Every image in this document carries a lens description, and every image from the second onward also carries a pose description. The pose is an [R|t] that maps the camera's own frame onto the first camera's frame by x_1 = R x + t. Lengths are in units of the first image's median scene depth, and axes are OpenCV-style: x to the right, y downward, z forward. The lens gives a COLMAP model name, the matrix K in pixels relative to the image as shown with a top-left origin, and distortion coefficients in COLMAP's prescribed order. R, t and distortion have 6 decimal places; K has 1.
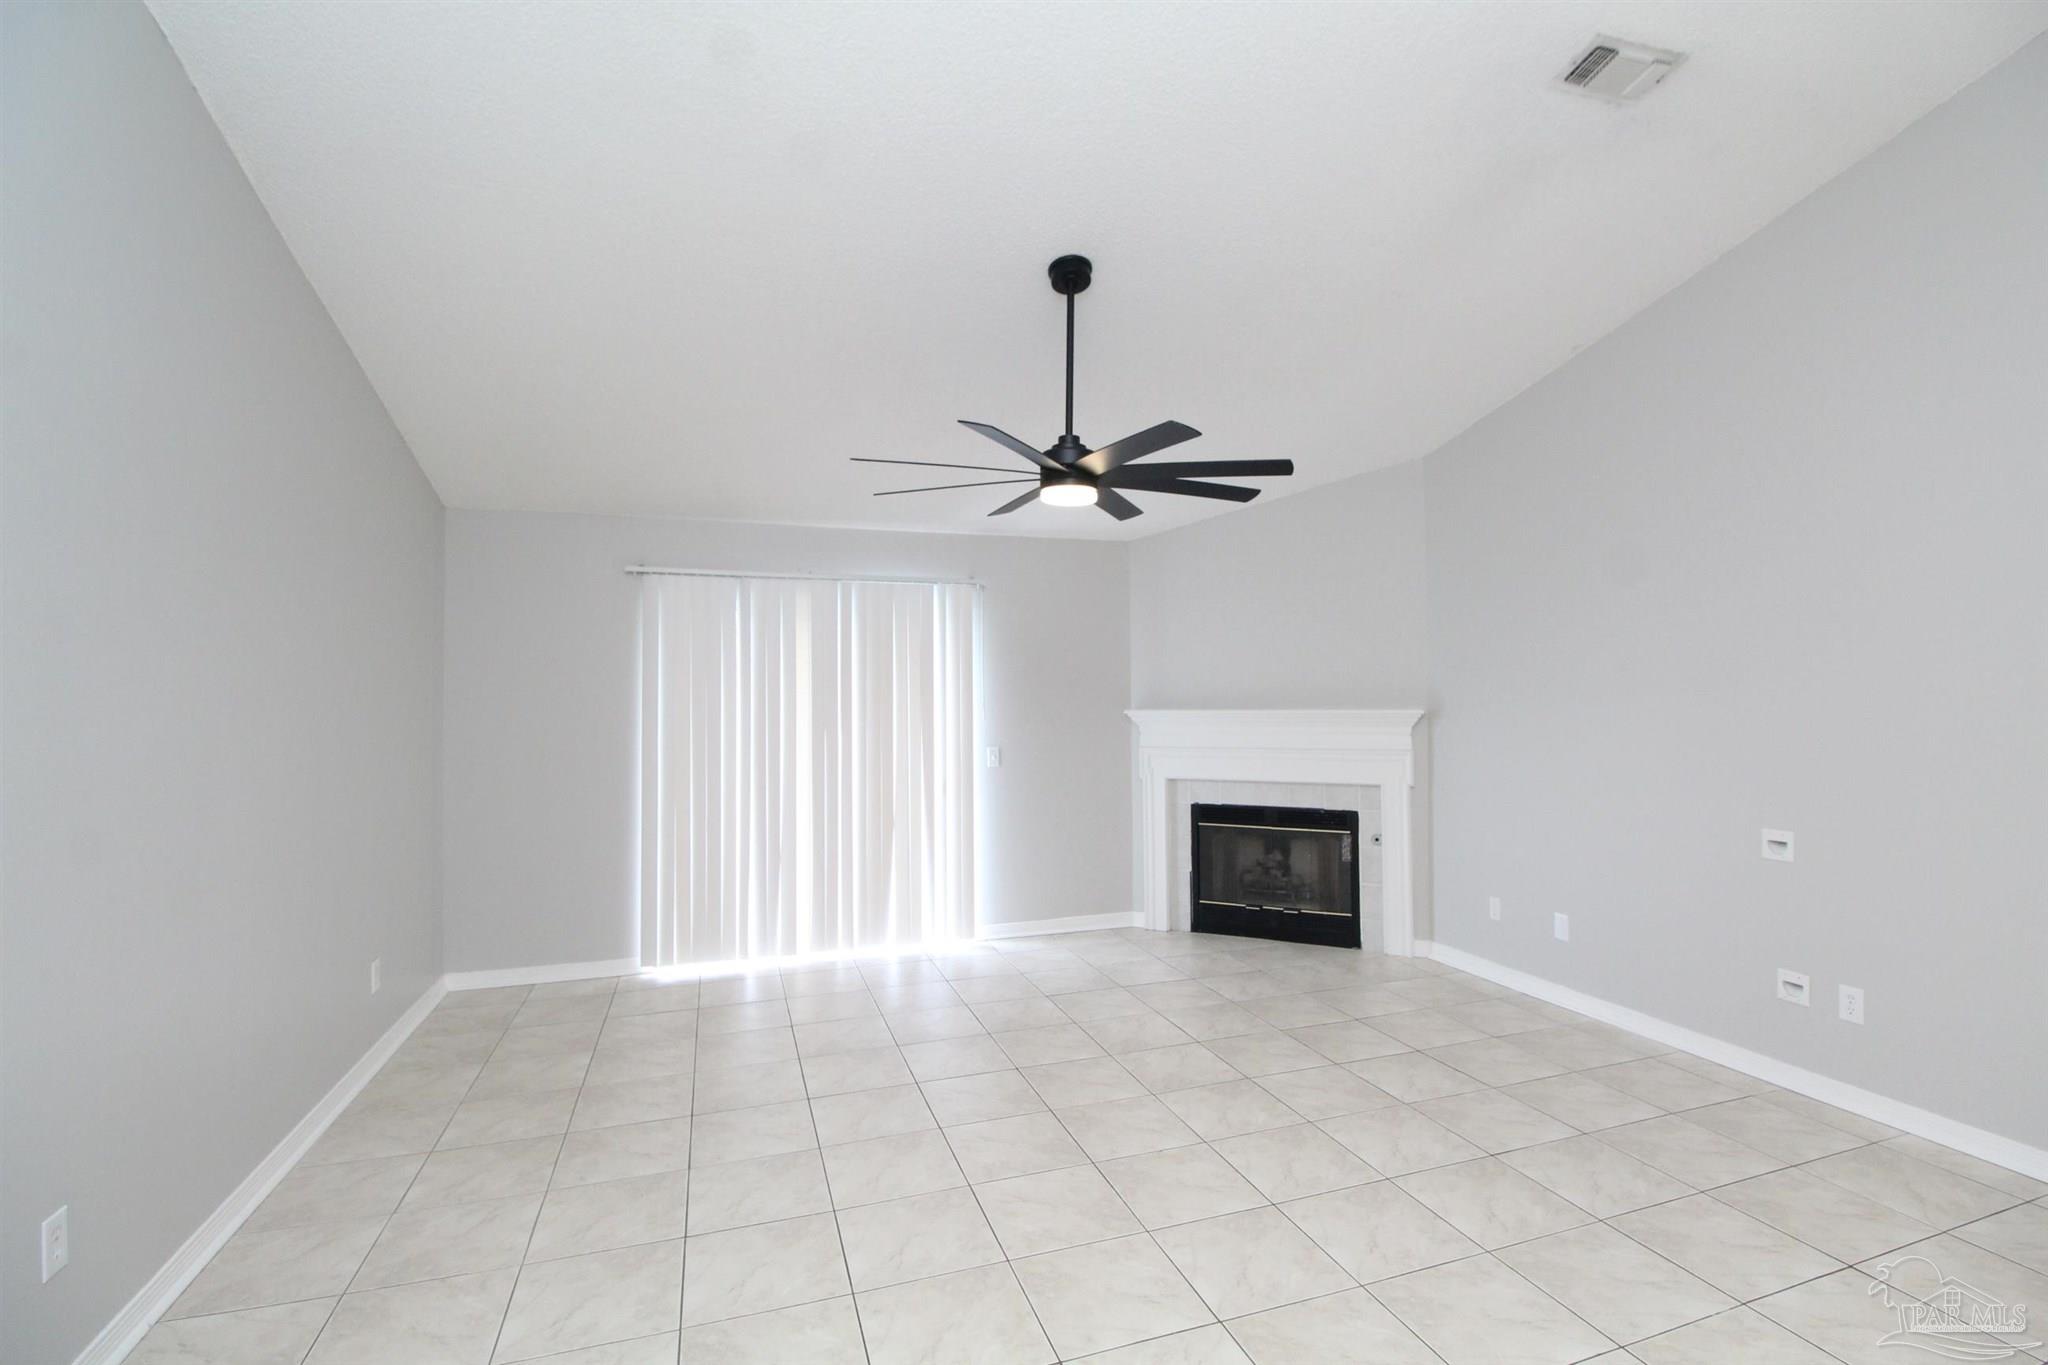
lens RADIAL K [[956.6, 0, 1048.1], [0, 956.6, 683.7], [0, 0, 1]] dist [-0.014841, -0.003060]
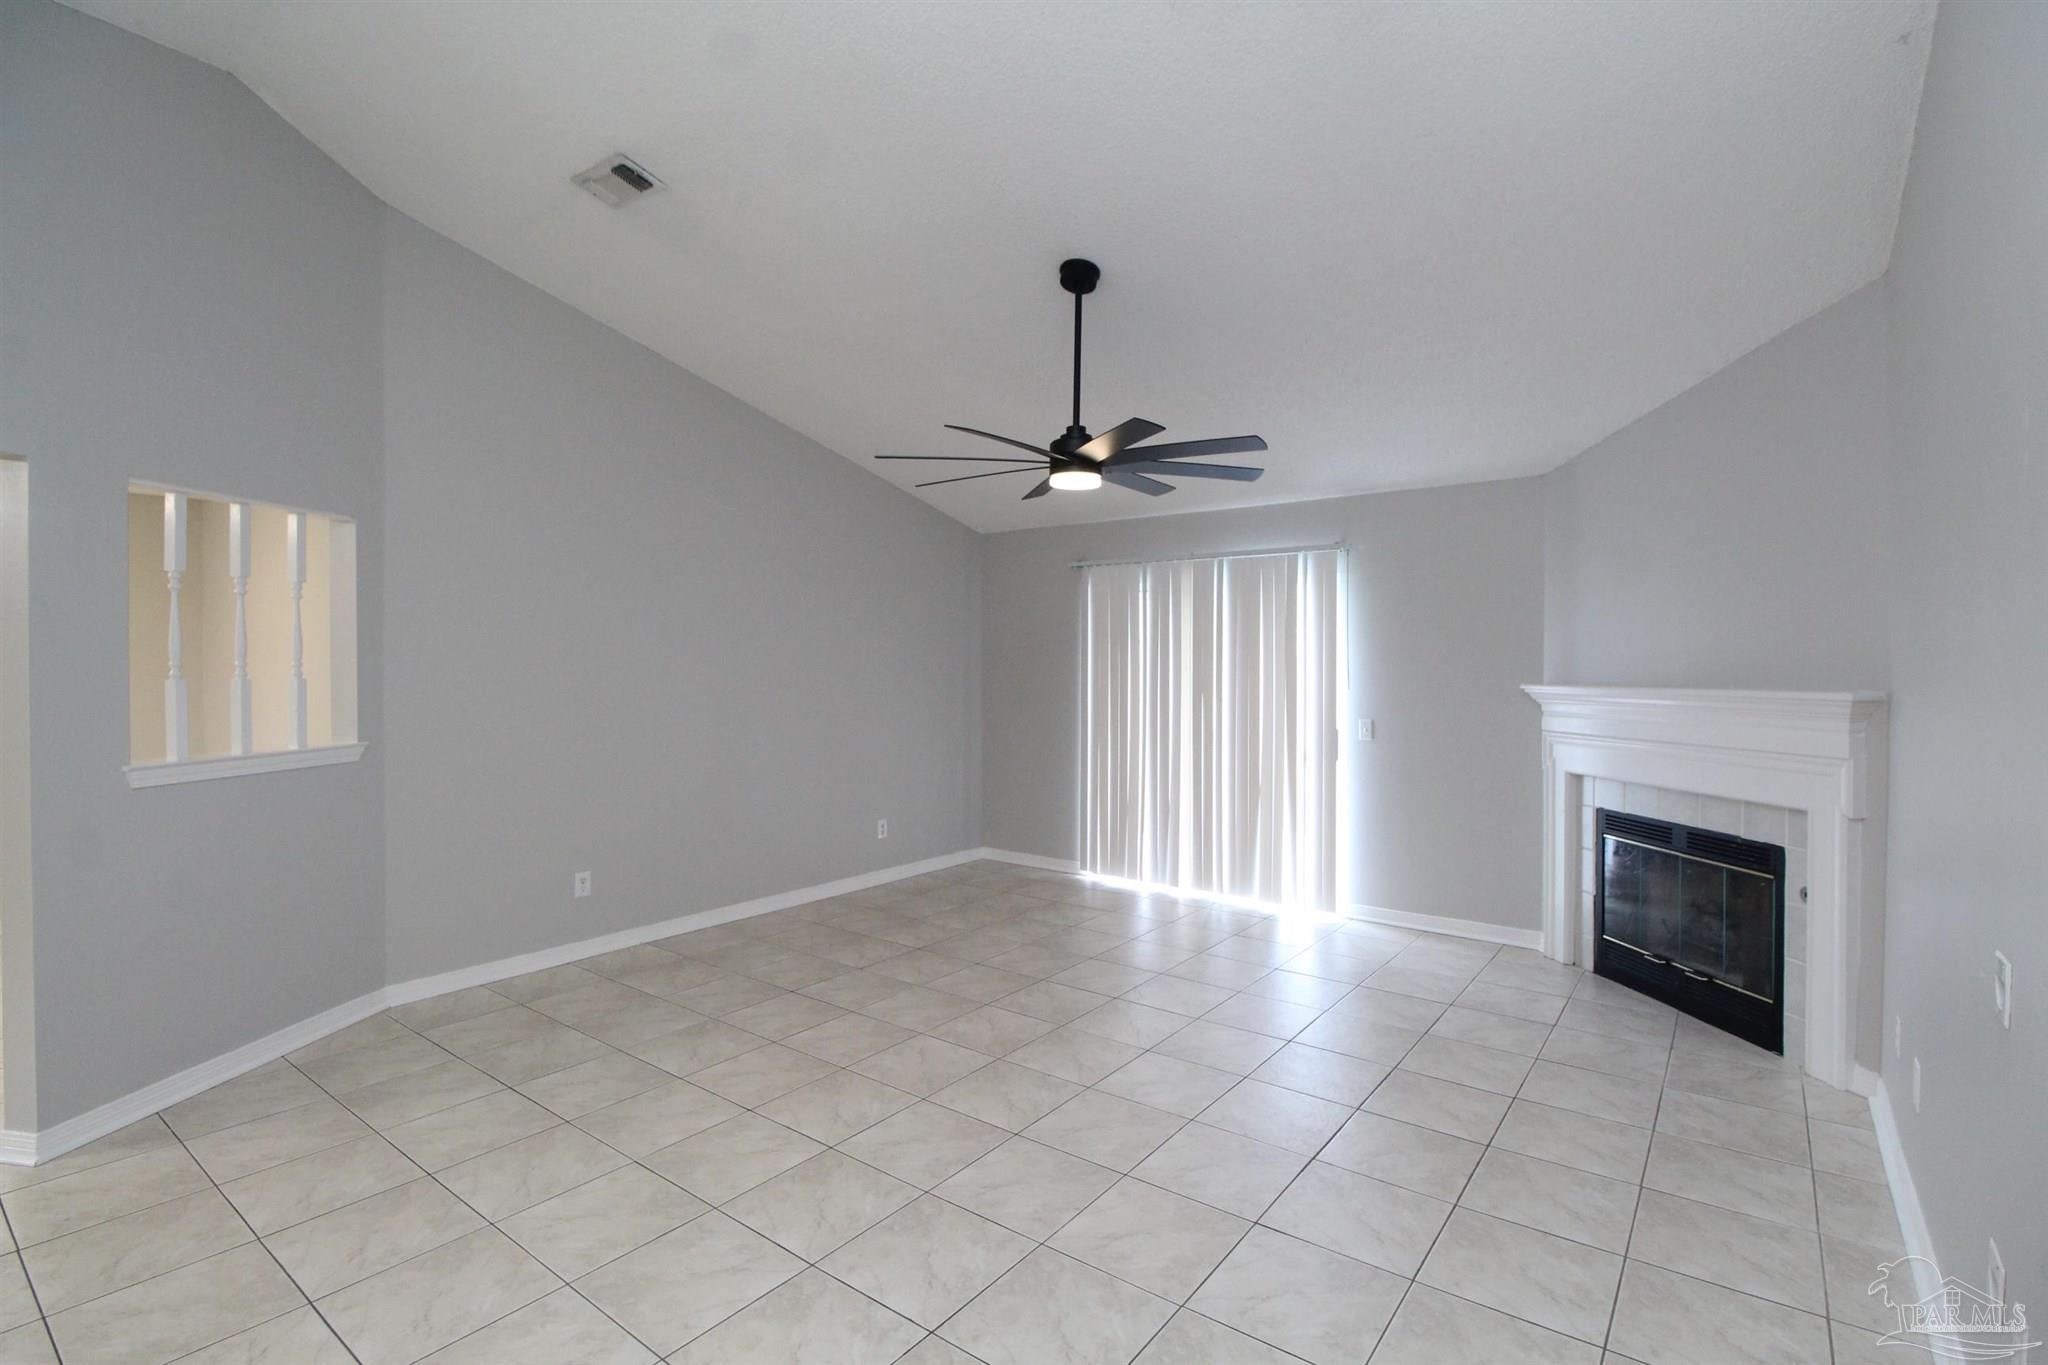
lens RADIAL K [[956.6, 0, 1040.1], [0, 956.6, 664.4], [0, 0, 1]] dist [-0.014841, -0.003060]
pose [[0.558181, 0.011748, -0.829636, 0.595225], [-0.004228, 0.999927, 0.011315, 0.003267], [0.829708, -0.002808, 0.558190, 0.222189]]
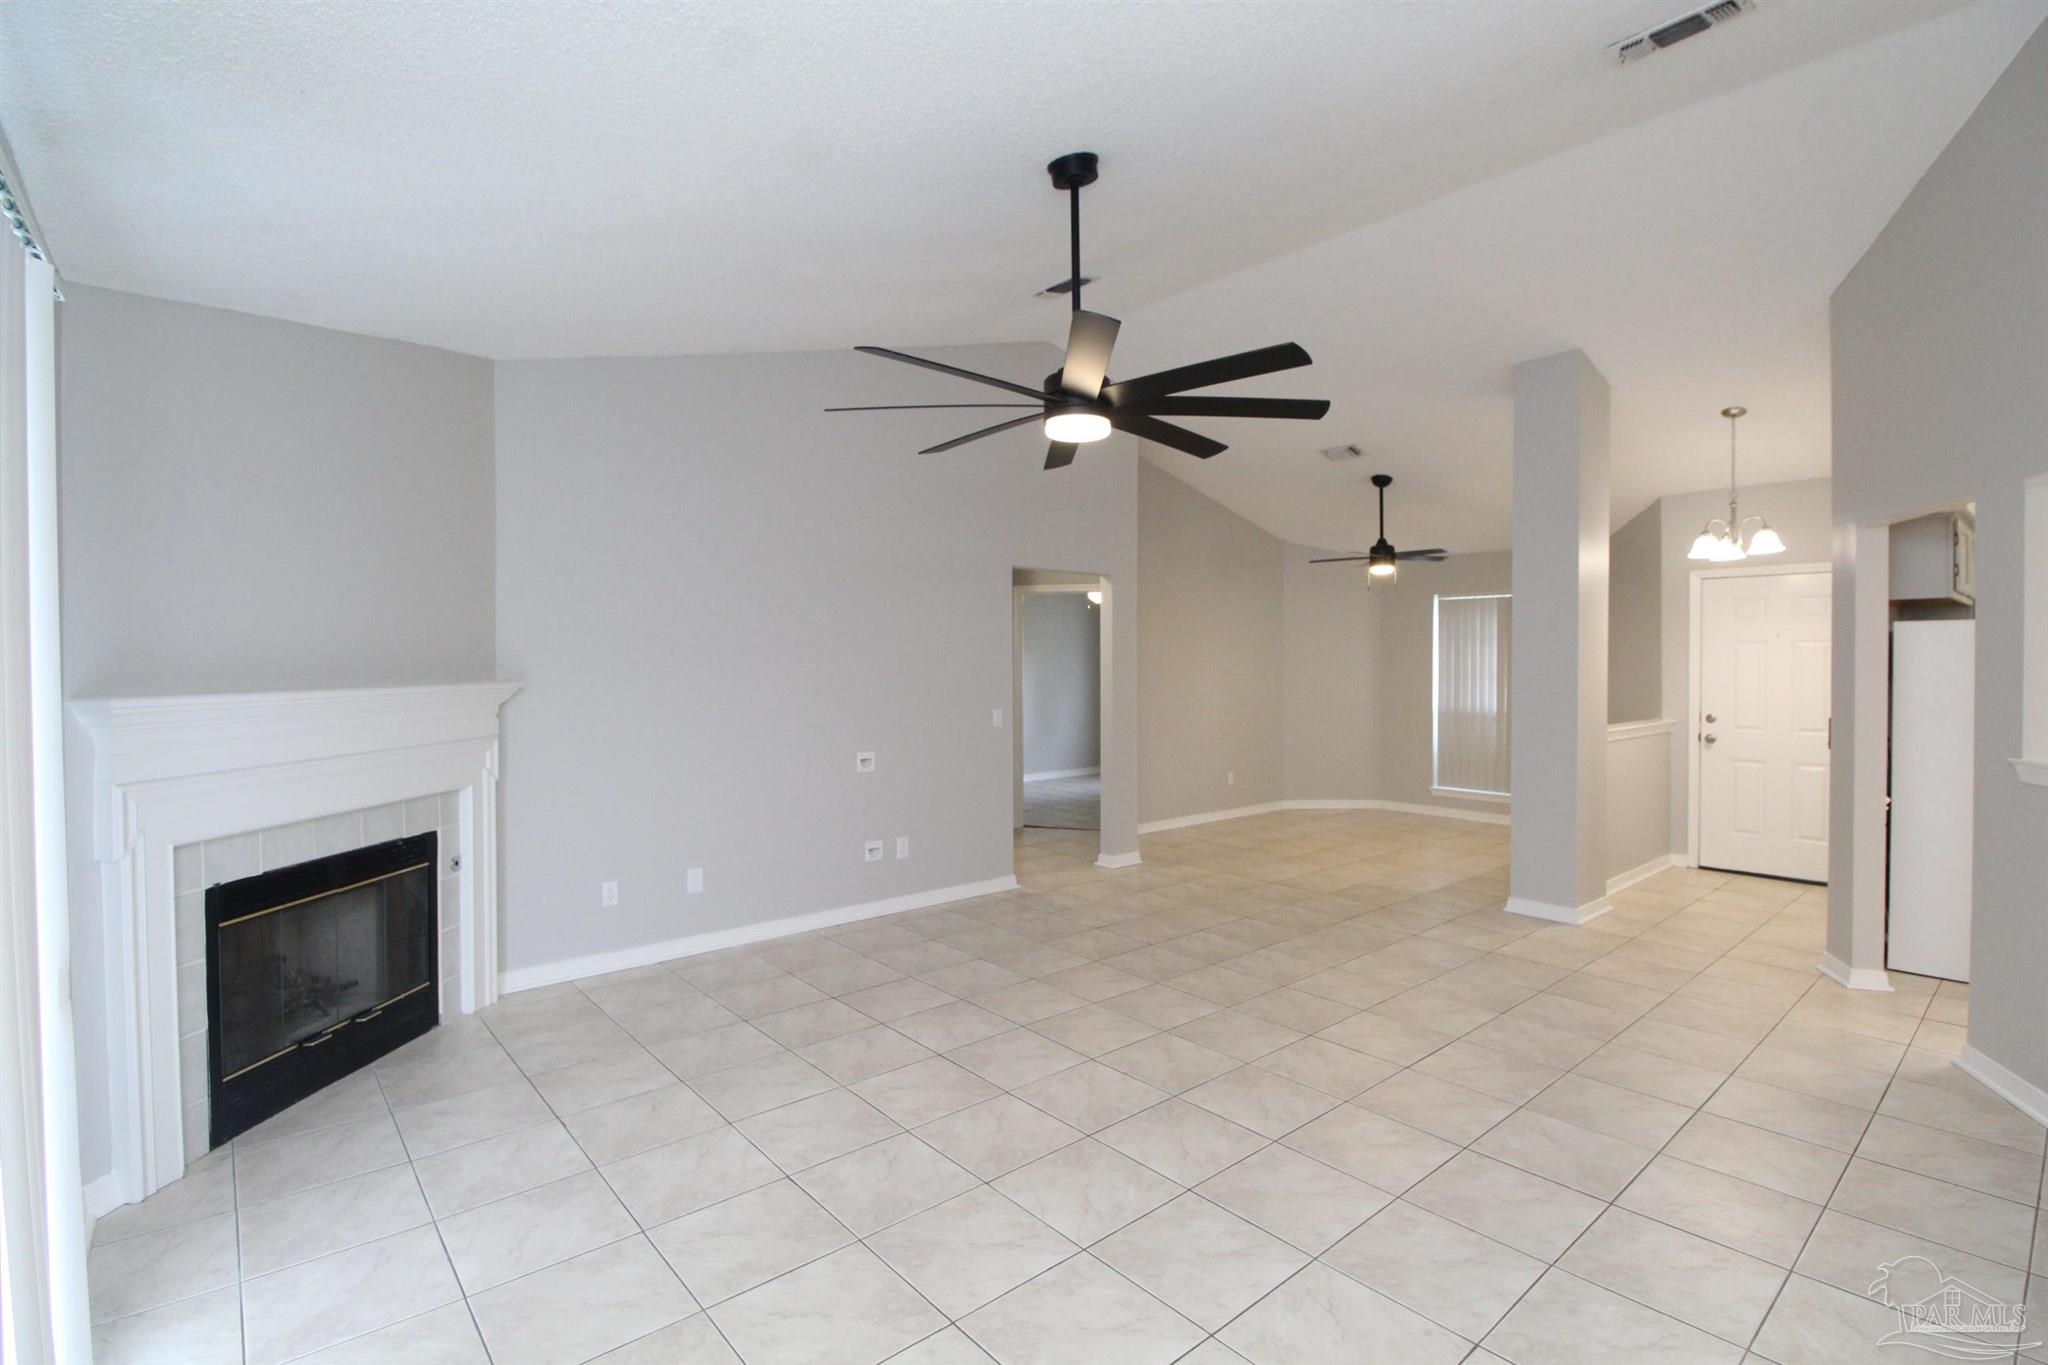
lens RADIAL K [[956.6, 0, 1031.4], [0, 956.6, 682.0], [0, 0, 1]] dist [-0.014841, -0.003060]
pose [[-0.370610, -0.010528, 0.928729, -0.499473], [-0.000870, 0.999939, 0.010988, 0.016977], [-0.928788, 0.003264, -0.370597, 0.879907]]
